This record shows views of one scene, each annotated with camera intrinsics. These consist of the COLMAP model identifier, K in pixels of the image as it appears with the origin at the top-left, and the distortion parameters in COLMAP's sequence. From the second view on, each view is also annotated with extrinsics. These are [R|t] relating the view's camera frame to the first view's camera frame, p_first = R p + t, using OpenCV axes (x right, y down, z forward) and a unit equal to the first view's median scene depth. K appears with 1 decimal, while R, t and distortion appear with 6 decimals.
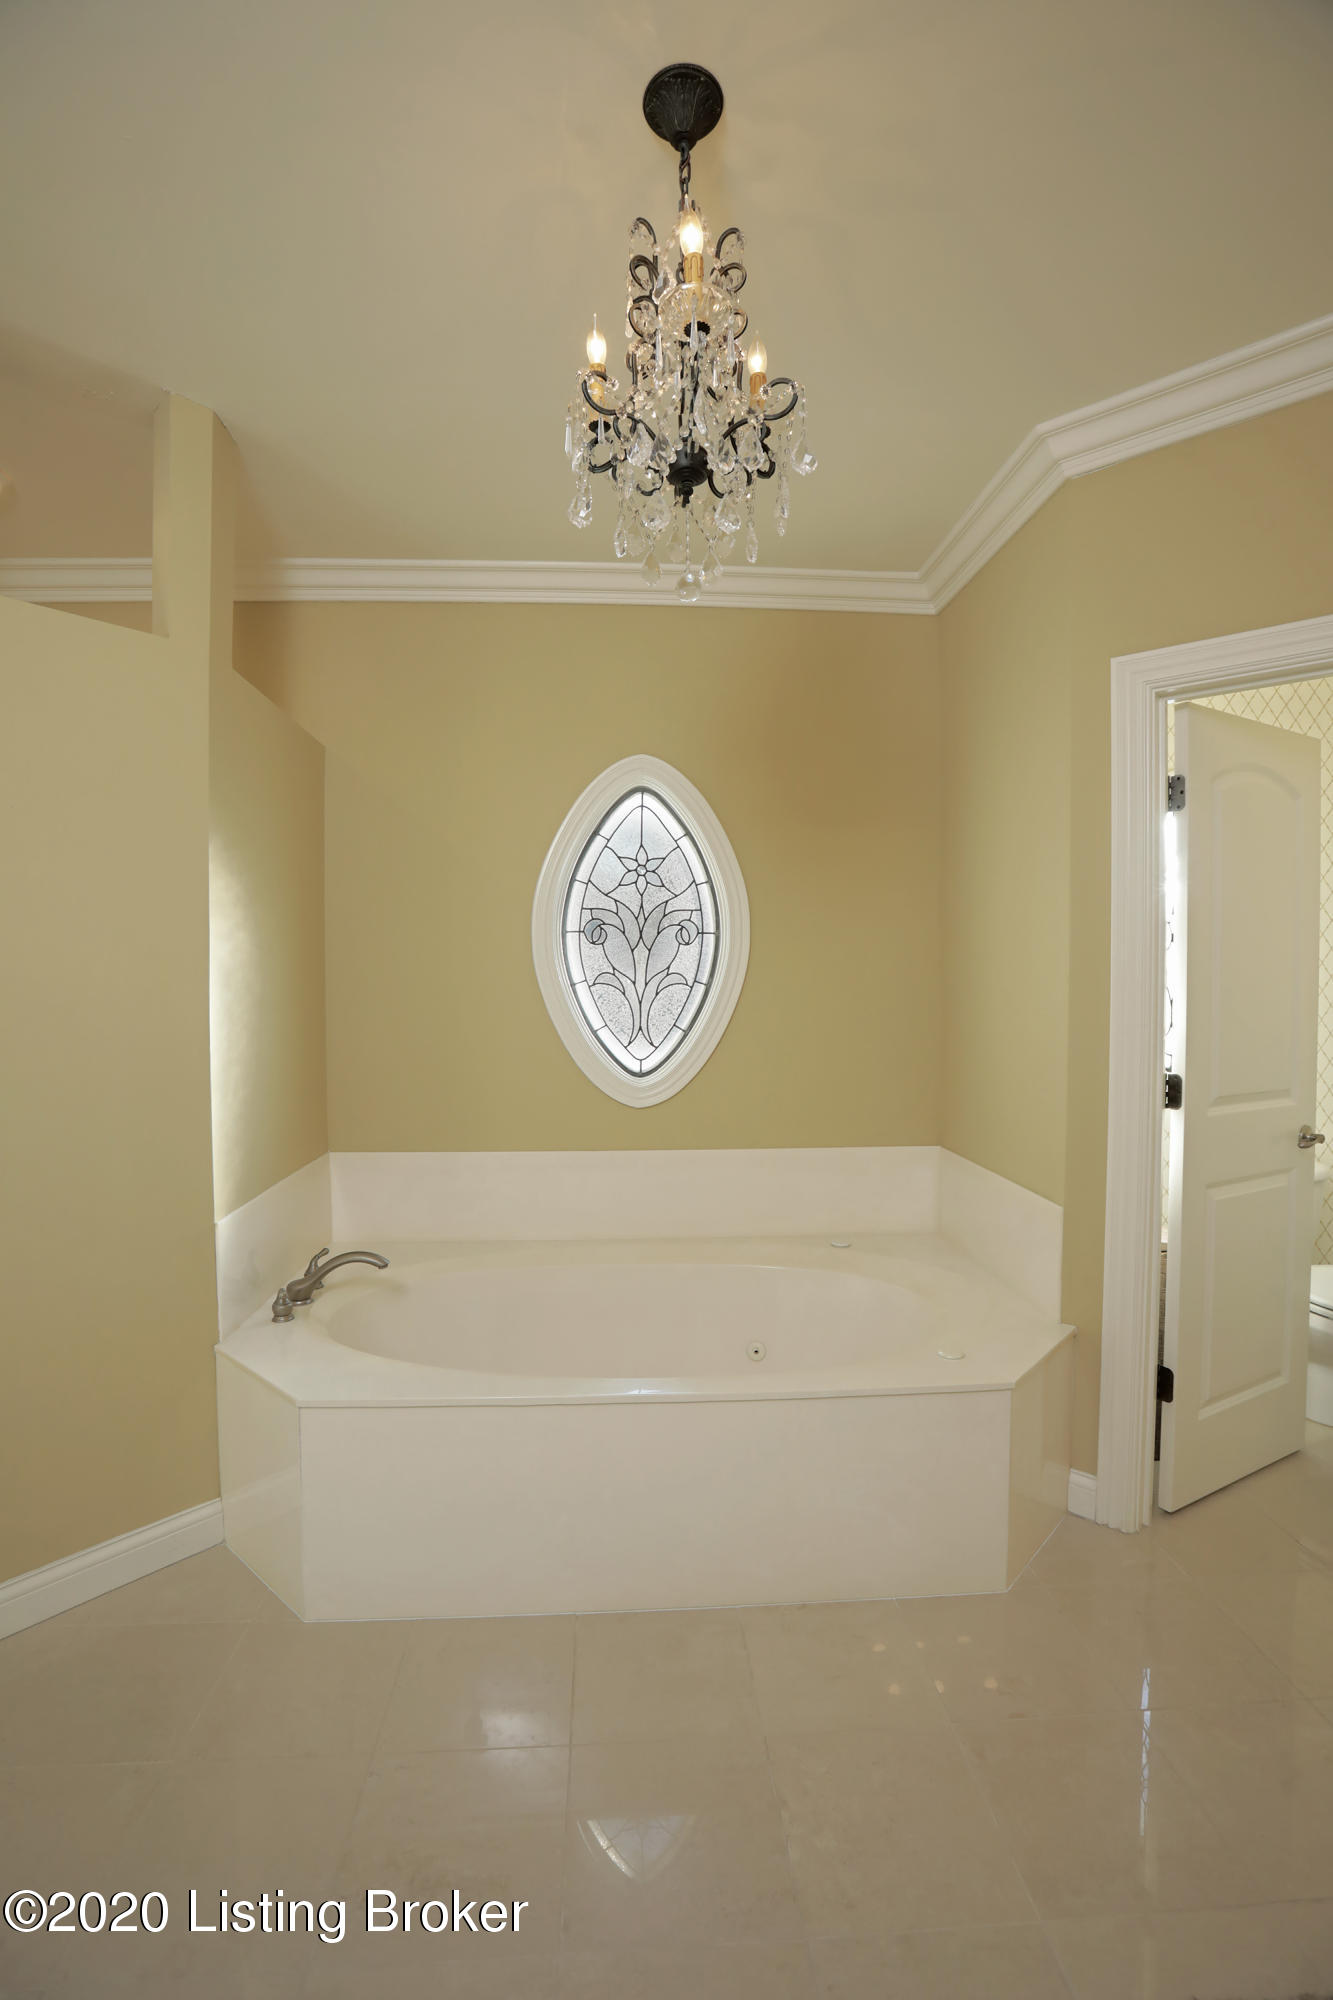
lens RADIAL K [[910.0, 0, 661.0], [0, 910.0, 1004.0], [0, 0, 1]] dist [-0.080267, 0.032150]
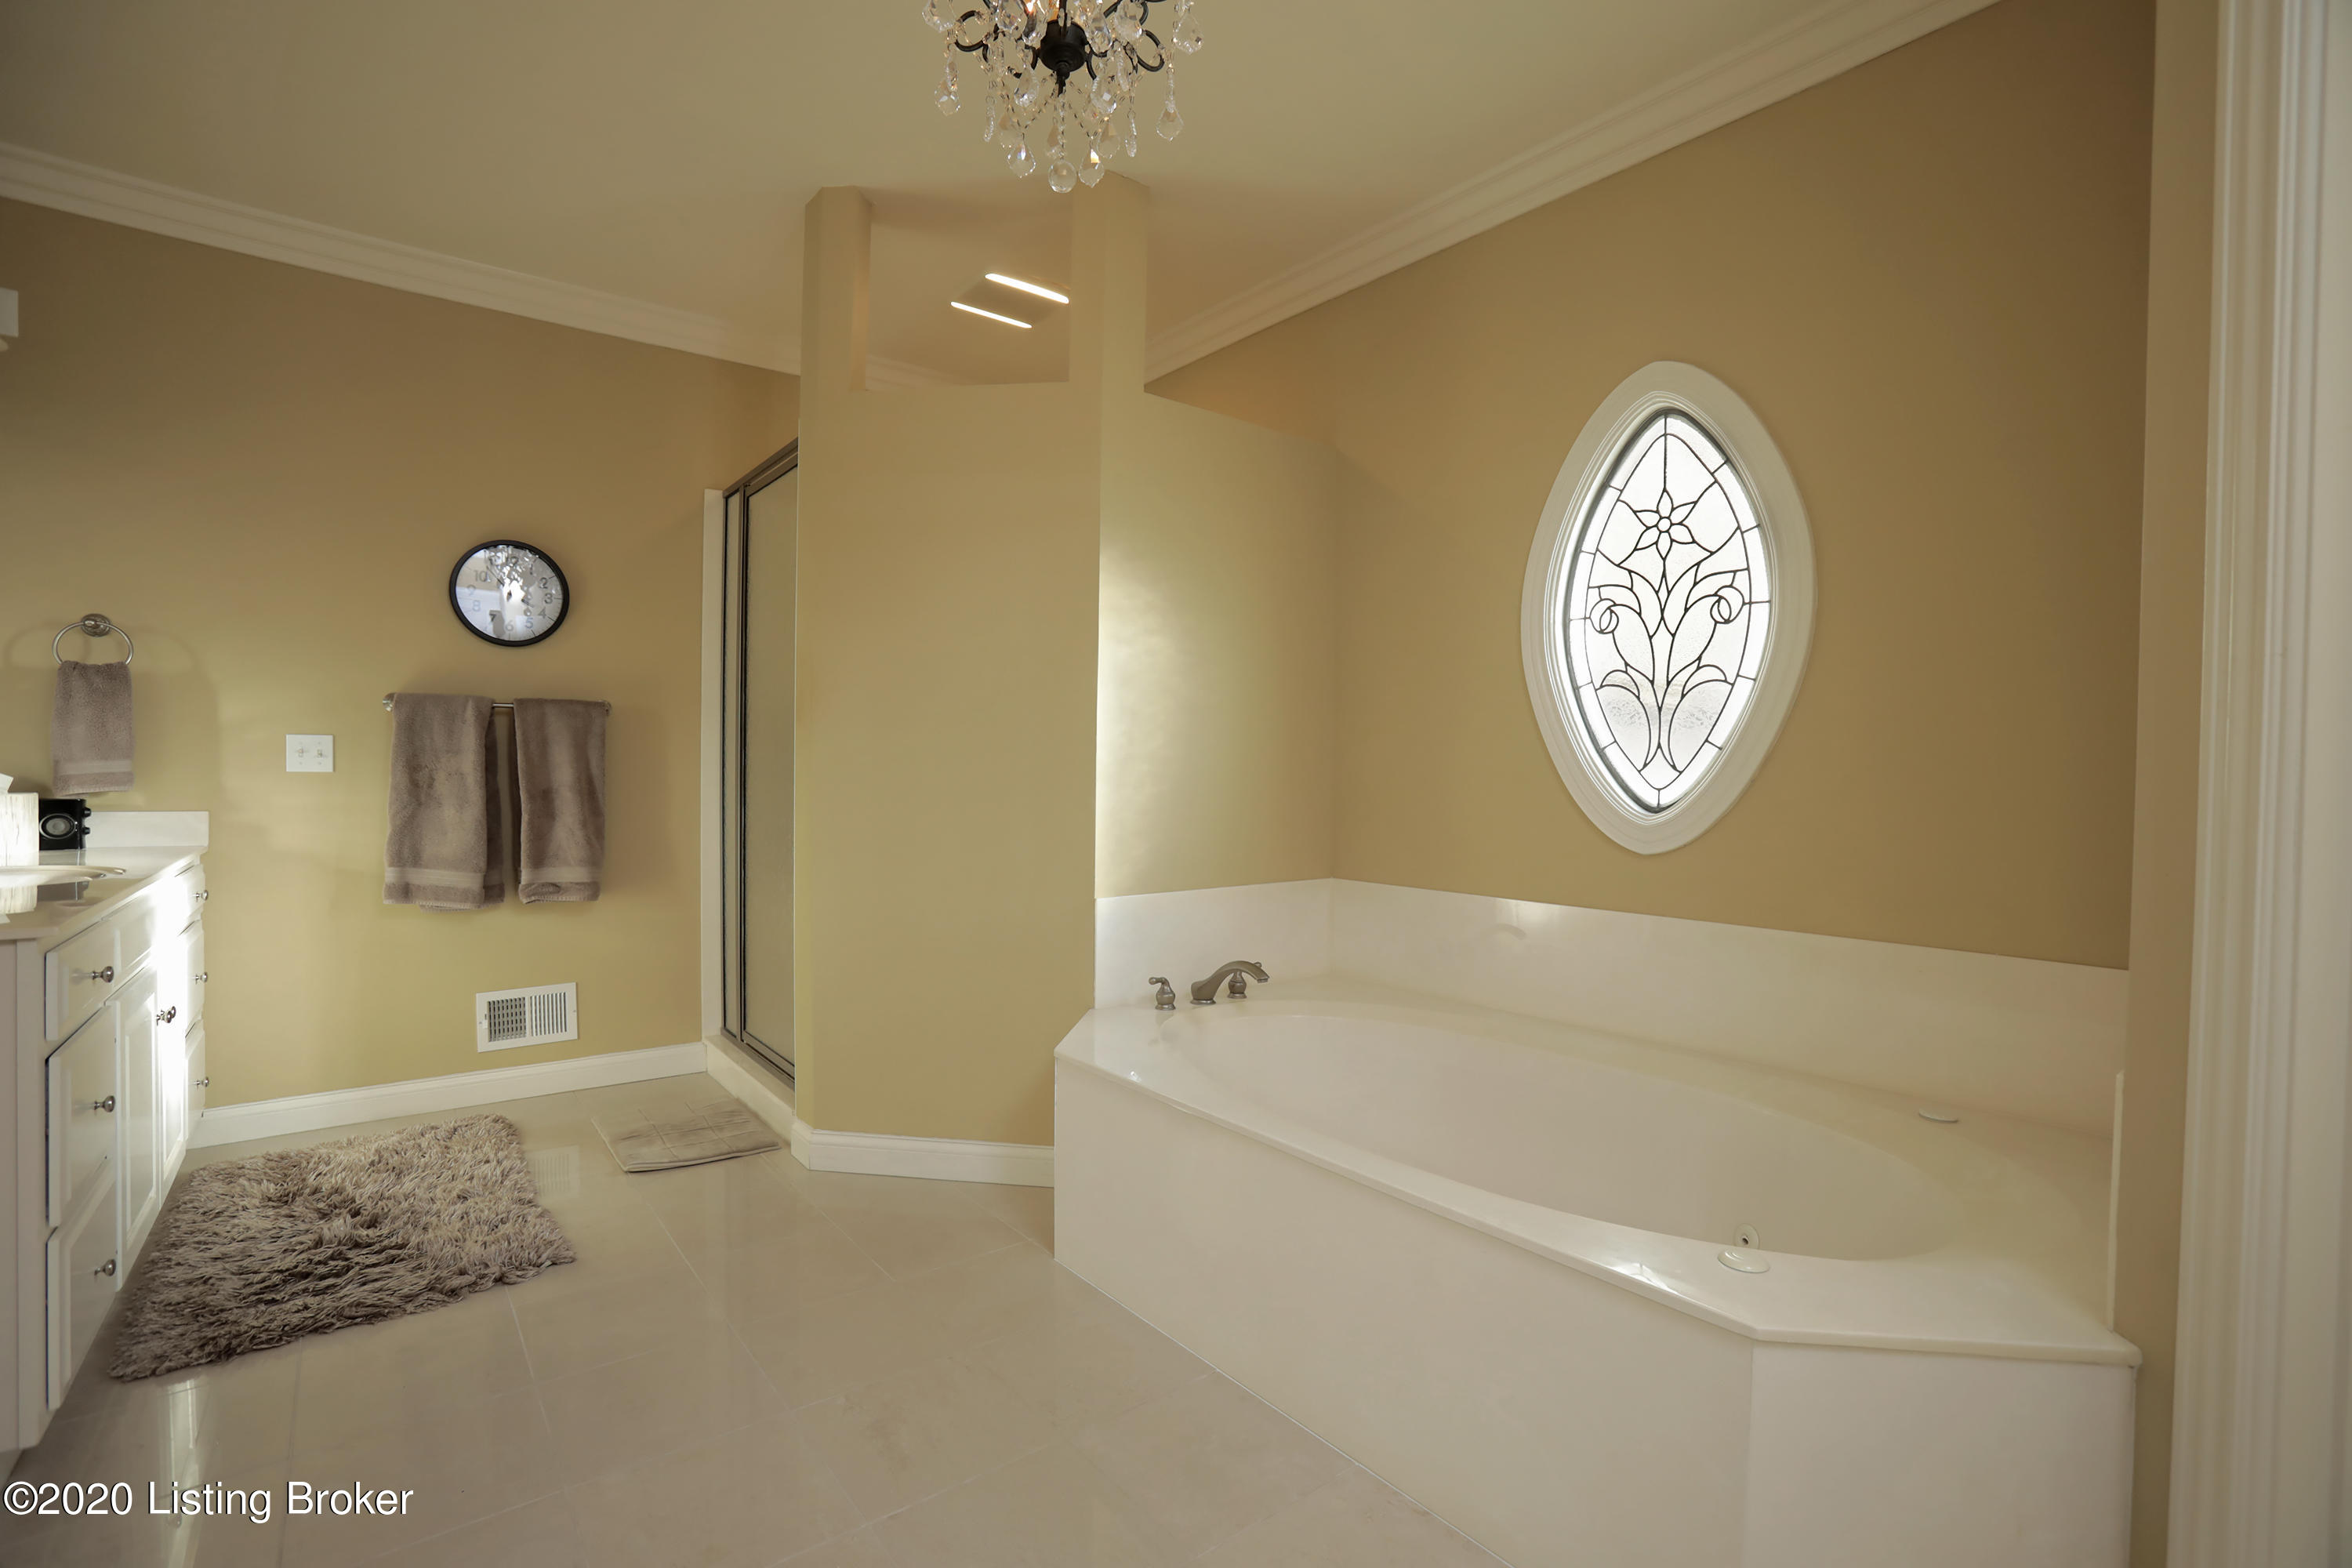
lens RADIAL K [[1070.1, 0, 1168.5], [0, 1070.1, 787.3], [0, 0, 1]] dist [-0.080267, 0.032150]
pose [[0.577621, 0.023646, -0.815962, 0.446524], [-0.029799, 0.999525, 0.007871, 0.067022], [0.815761, 0.019768, 0.578052, 0.215757]]
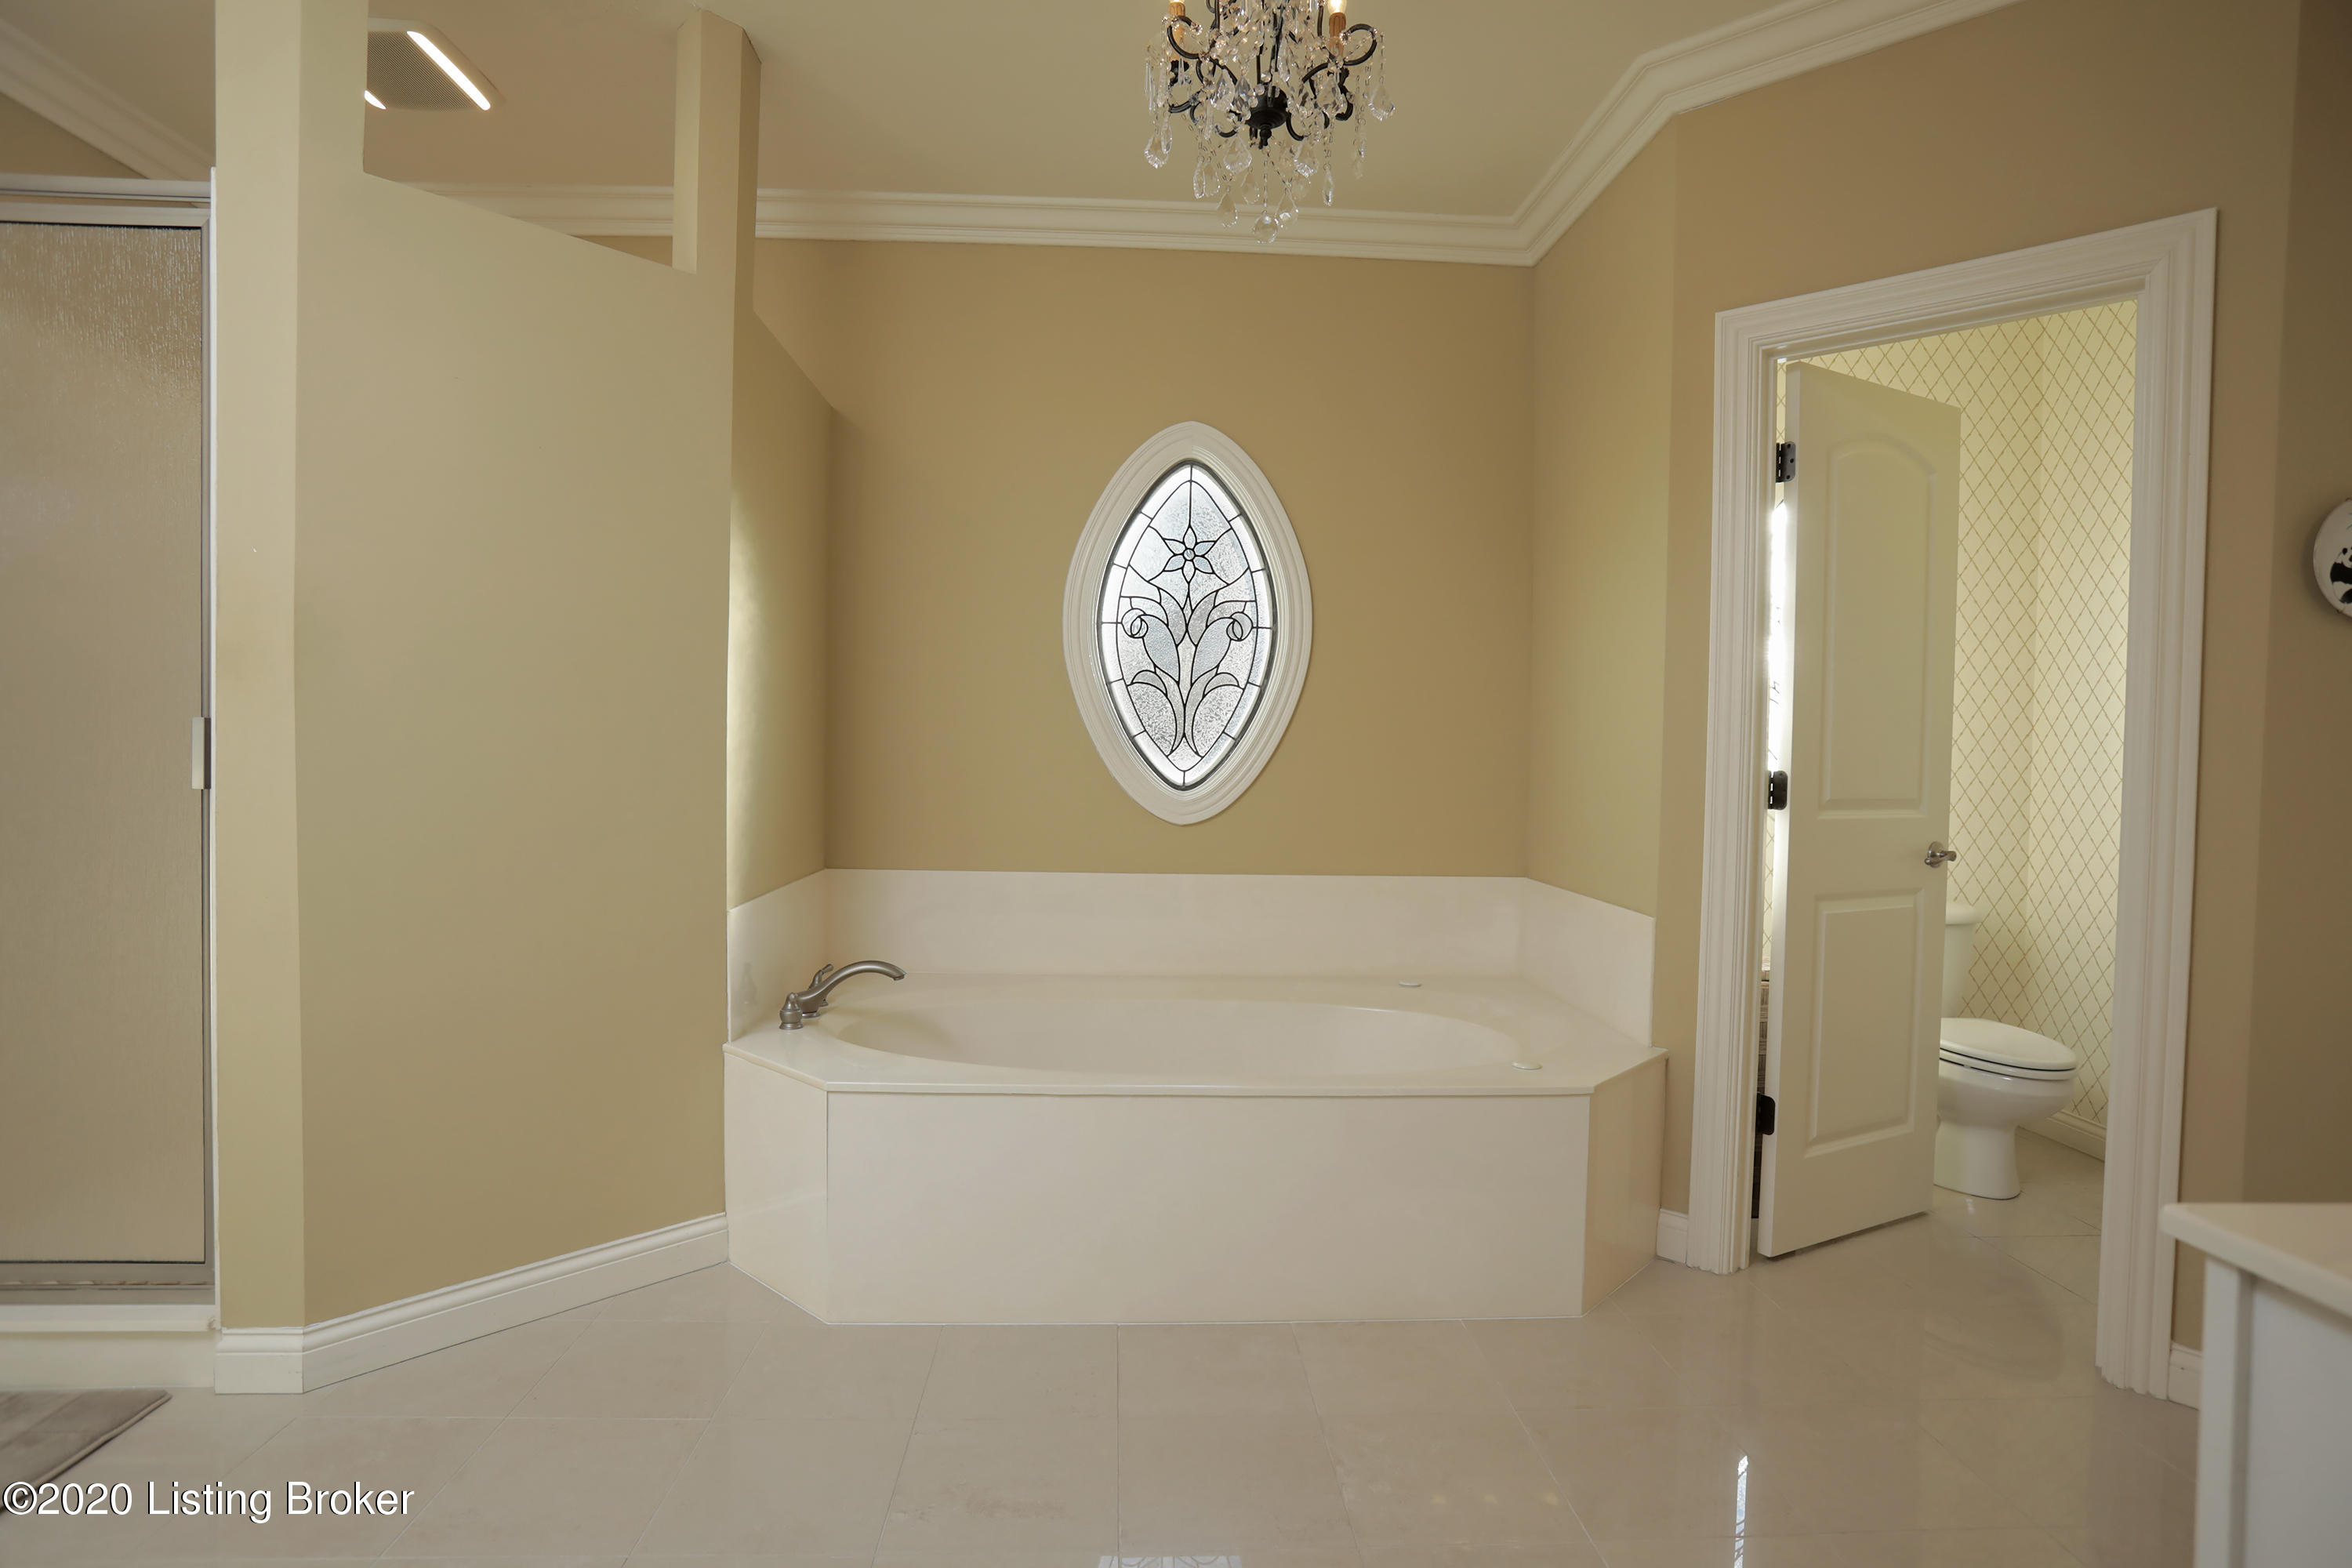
lens RADIAL K [[1195.4, 0, 1176.0], [0, 1195.4, 784.0], [0, 0, 1]] dist [-0.057747, 0.025499]
pose [[0.999798, 0.018716, -0.007264, -0.022158], [-0.018694, 0.999820, 0.003097, 0.073134], [0.007321, -0.002961, 0.999969, -0.155411]]
